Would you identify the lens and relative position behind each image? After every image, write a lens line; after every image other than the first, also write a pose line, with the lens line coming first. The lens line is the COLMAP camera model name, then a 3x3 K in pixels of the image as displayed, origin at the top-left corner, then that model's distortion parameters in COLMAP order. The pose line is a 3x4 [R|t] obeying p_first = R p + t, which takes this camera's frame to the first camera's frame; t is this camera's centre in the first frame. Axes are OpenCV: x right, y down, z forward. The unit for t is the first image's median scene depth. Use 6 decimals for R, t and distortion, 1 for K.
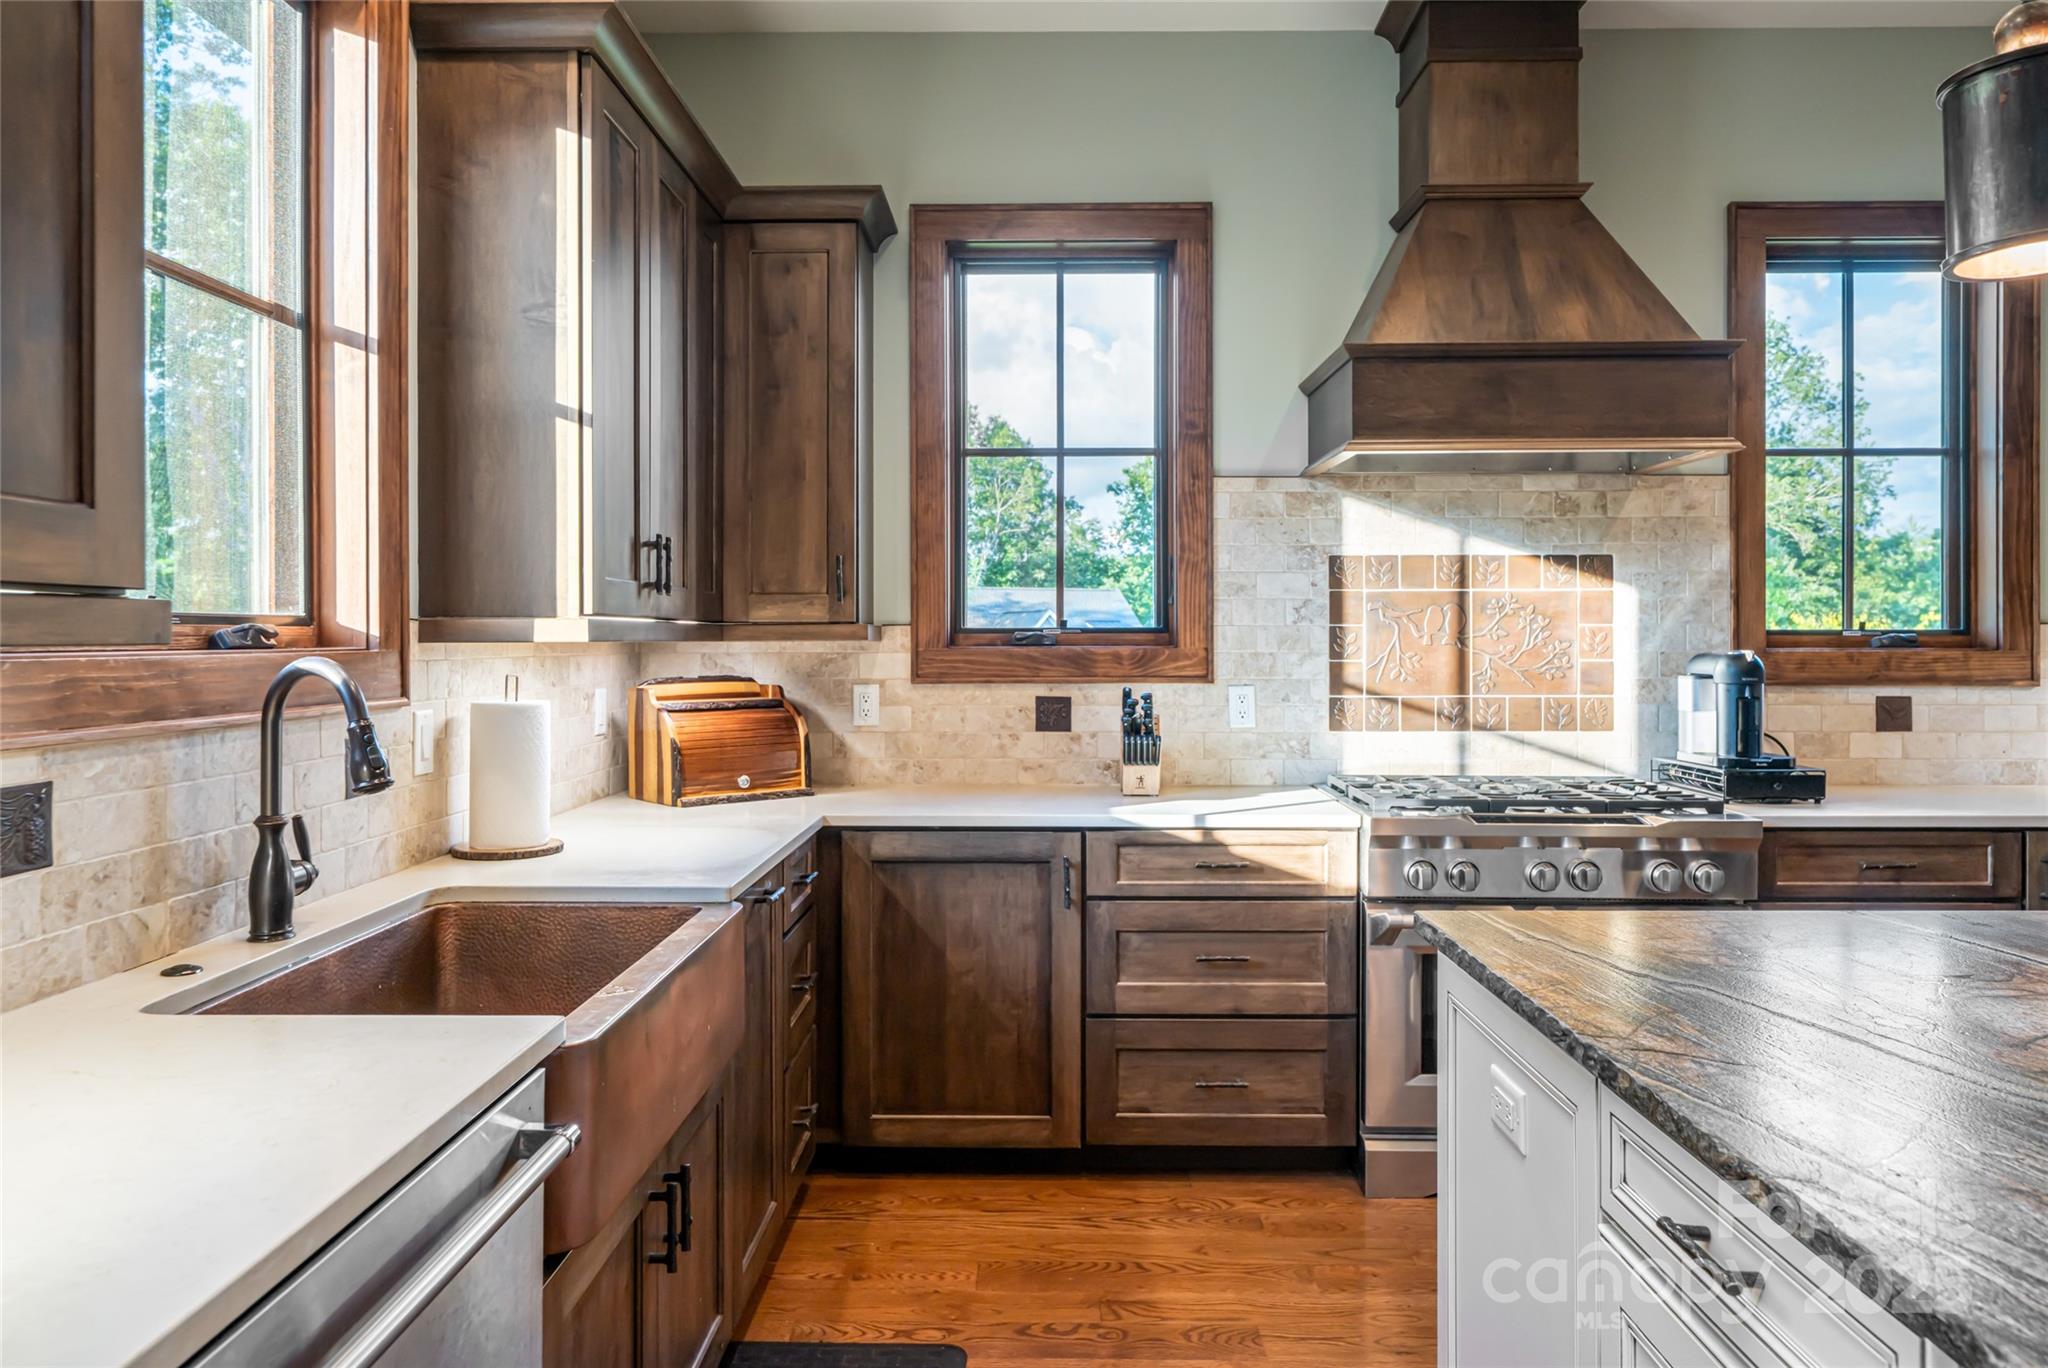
lens RADIAL K [[1361.6, 0, 1029.6], [0, 1361.6, 645.0], [0, 0, 1]] dist [-0.005787, 0.004868]
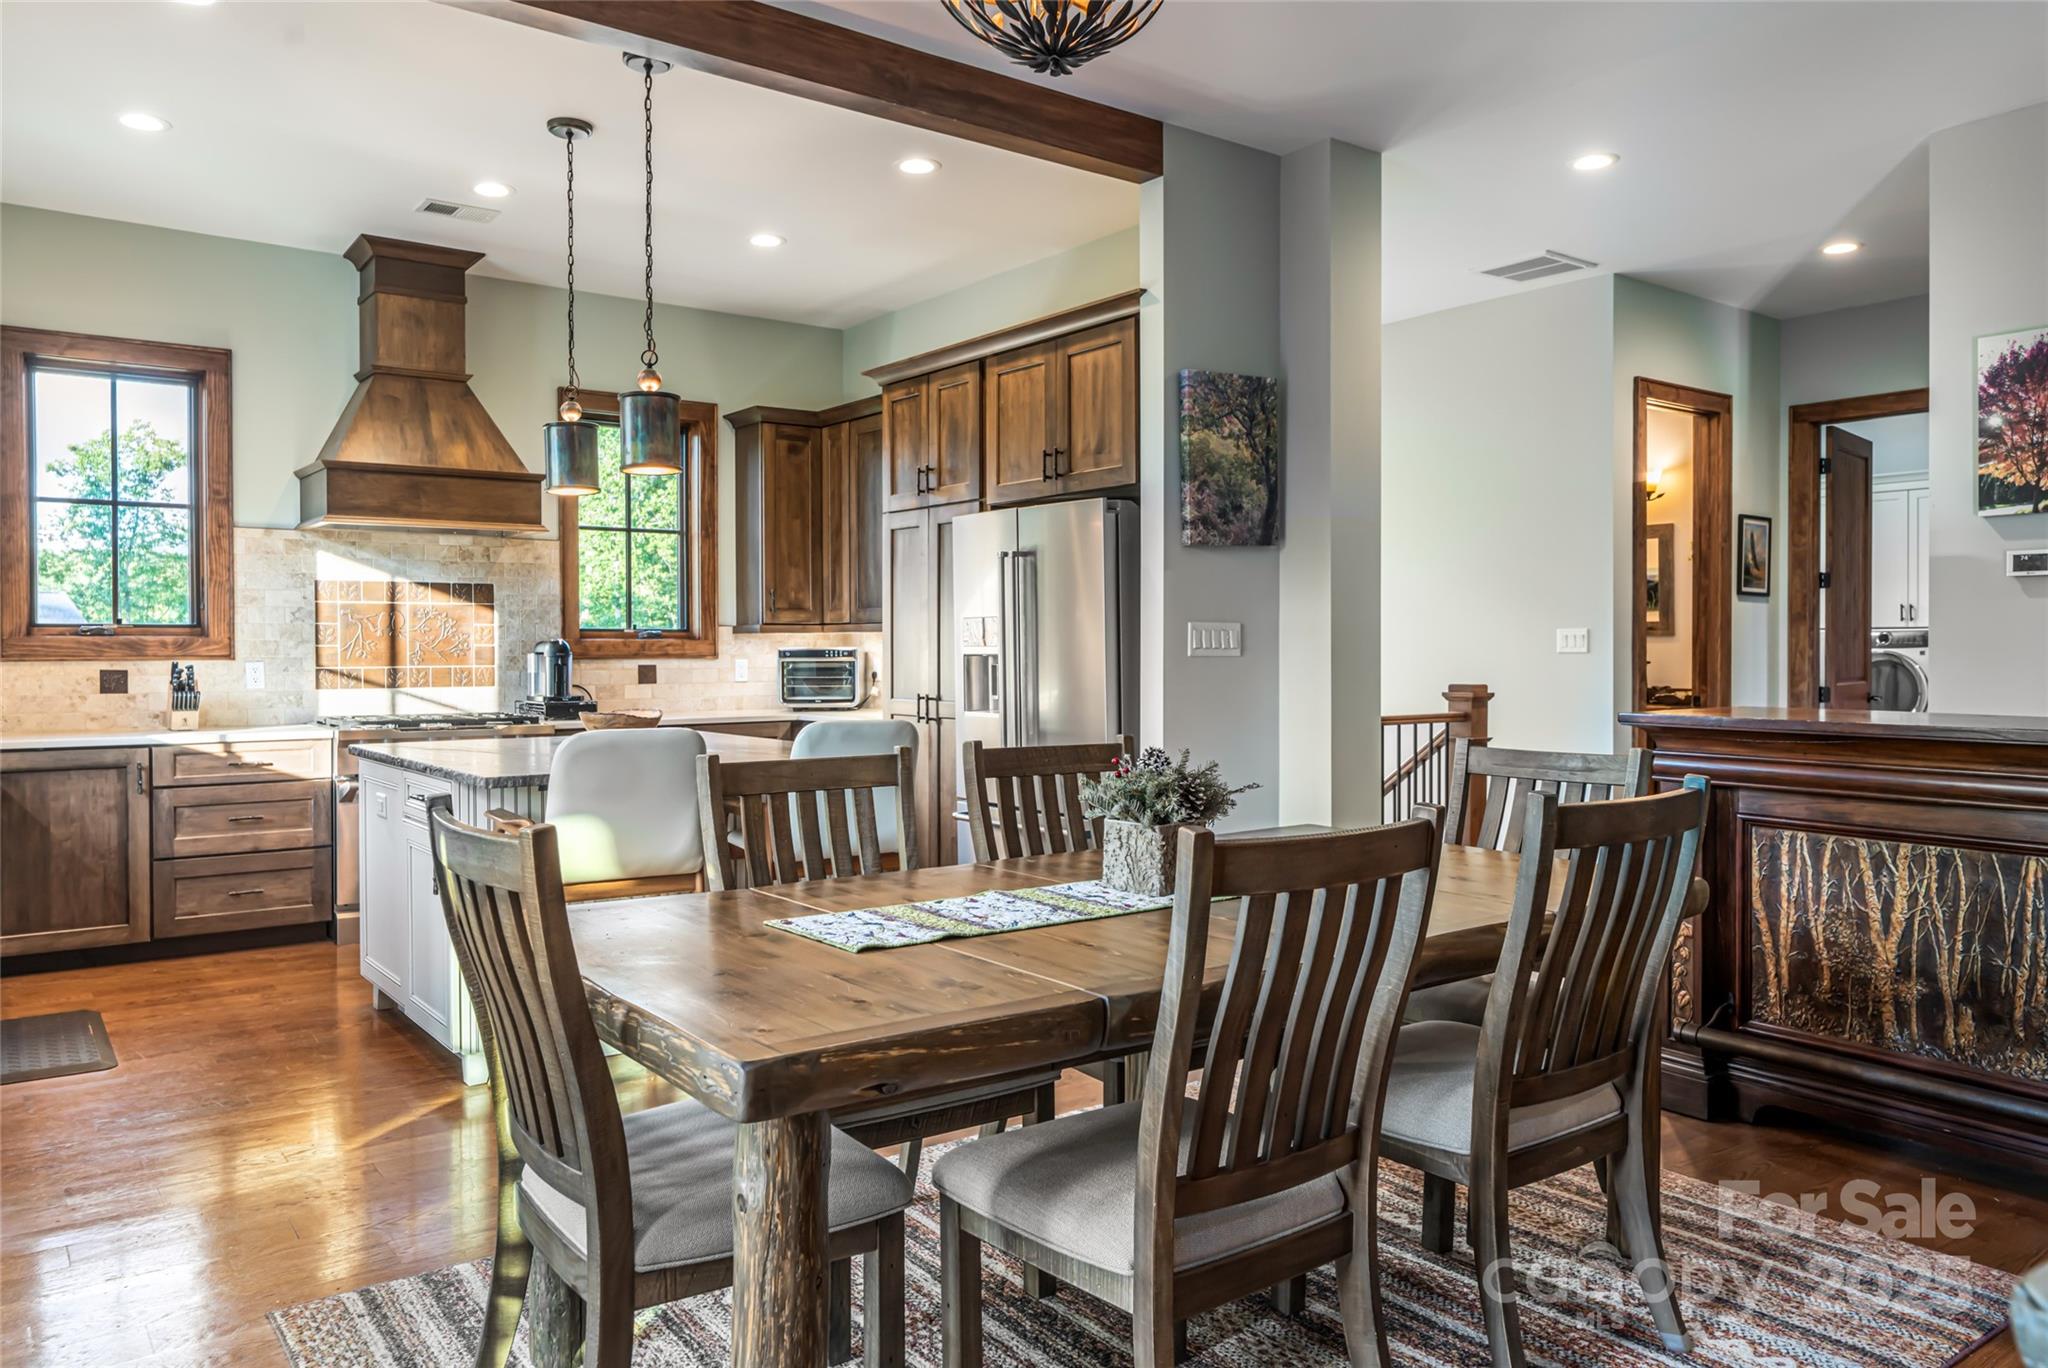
lens RADIAL K [[1443.5, 0, 991.1], [0, 1443.5, 663.8], [0, 0, 1]] dist [-0.015339, 0.020031]
pose [[0.802312, -0.006896, 0.596865, -0.162601], [0.004434, 0.999975, 0.005593, 0.028713], [-0.596889, -0.001841, 0.802322, -0.885240]]
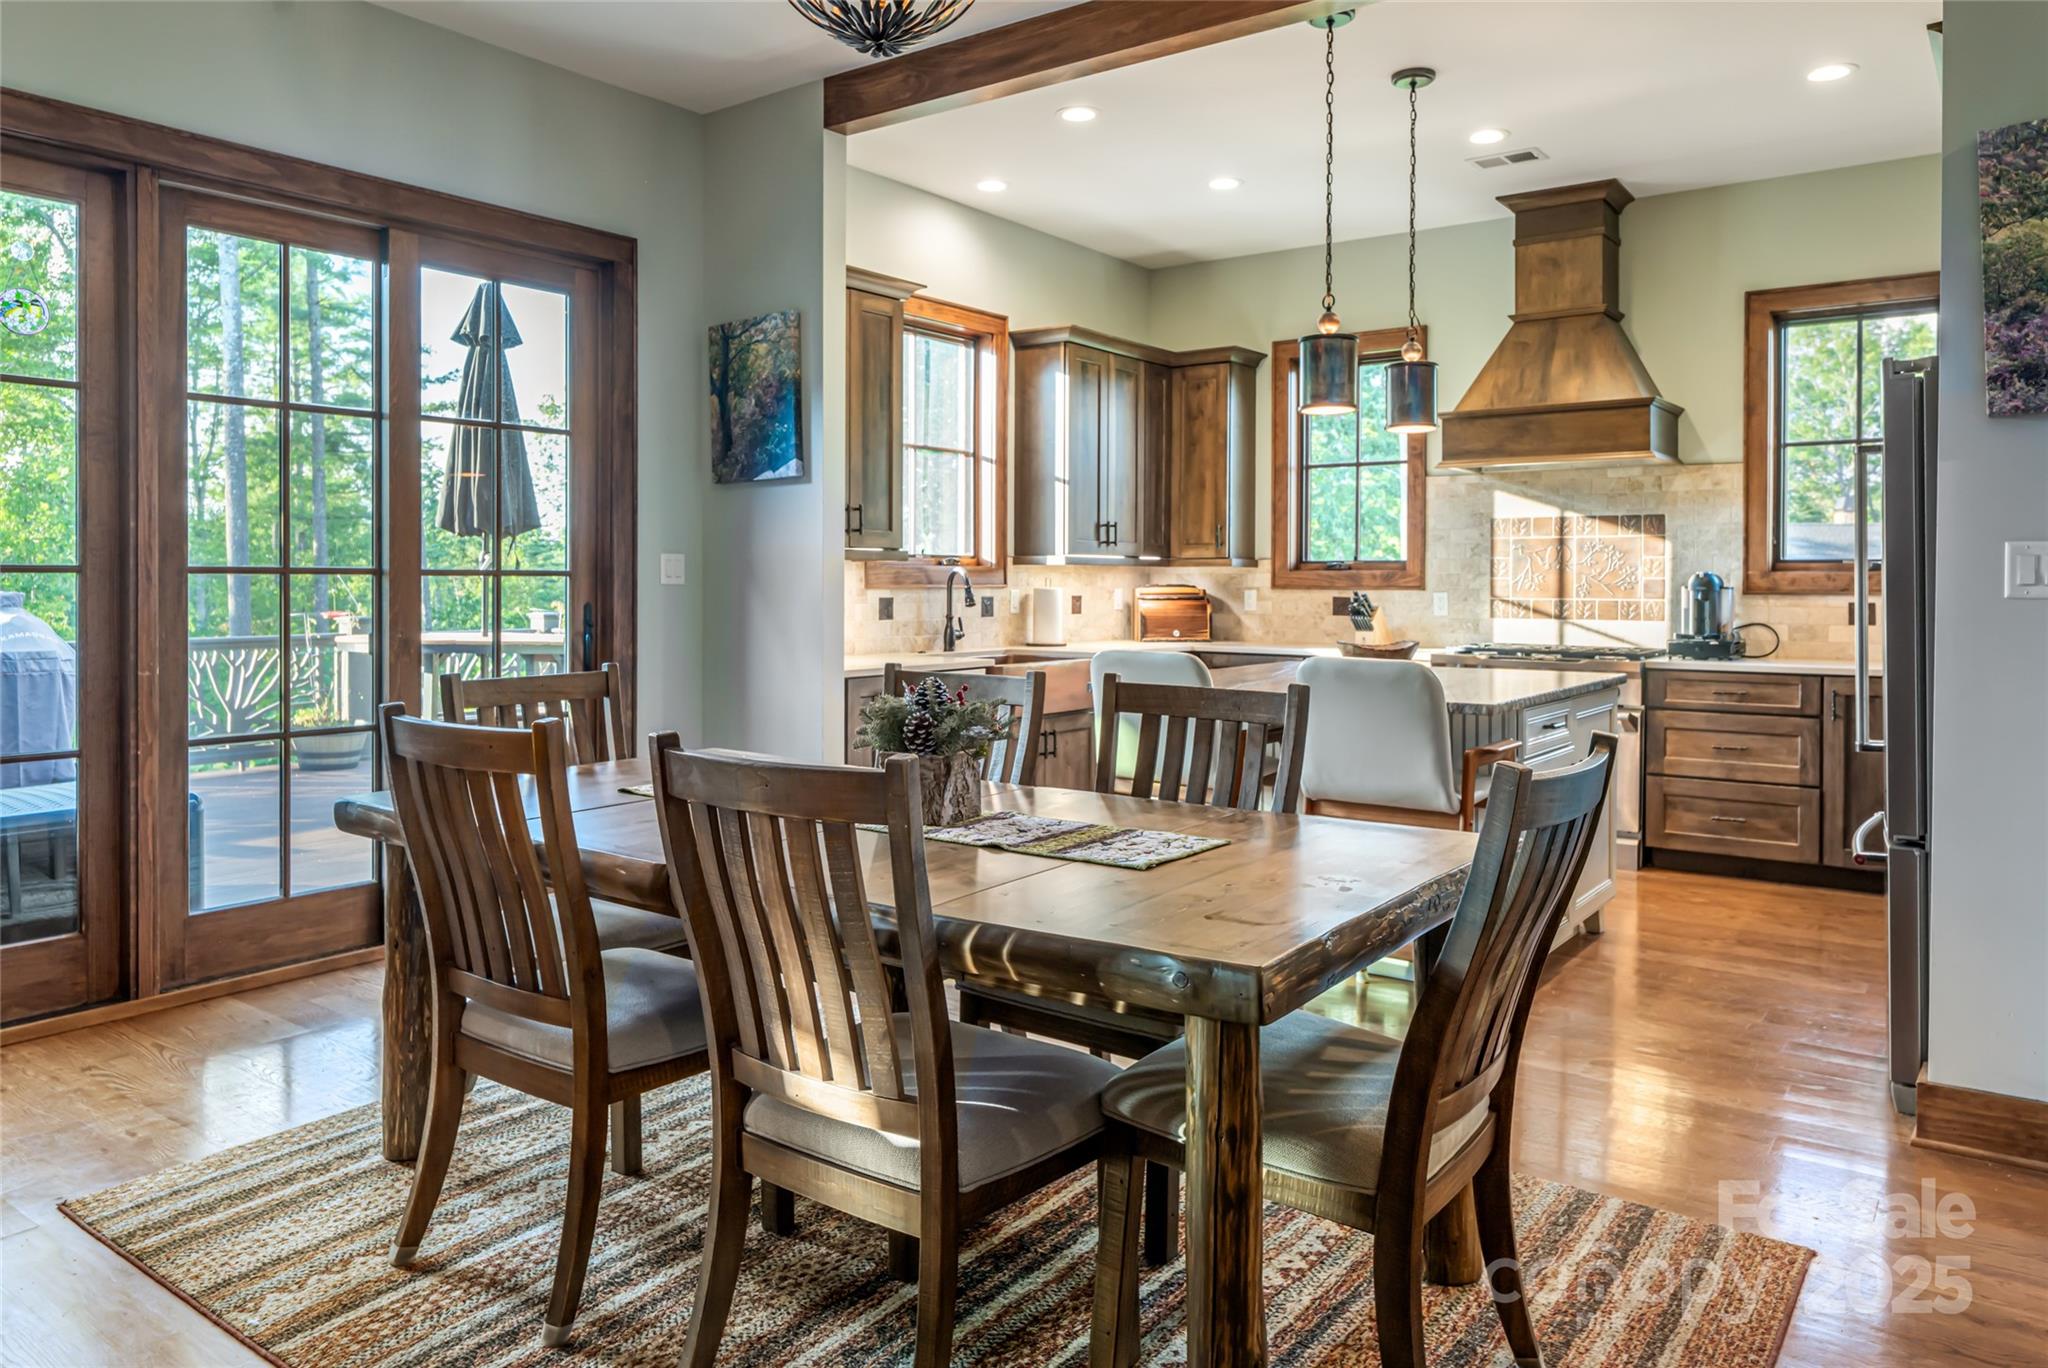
lens RADIAL K [[1361.6, 0, 968.6], [0, 1361.6, 605.2], [0, 0, 1]] dist [-0.005787, 0.004868]
pose [[0.799104, 0.015518, -0.600993, 0.792435], [-0.007456, 0.999846, 0.015904, 0.025306], [0.601147, -0.008228, 0.799096, -0.874880]]
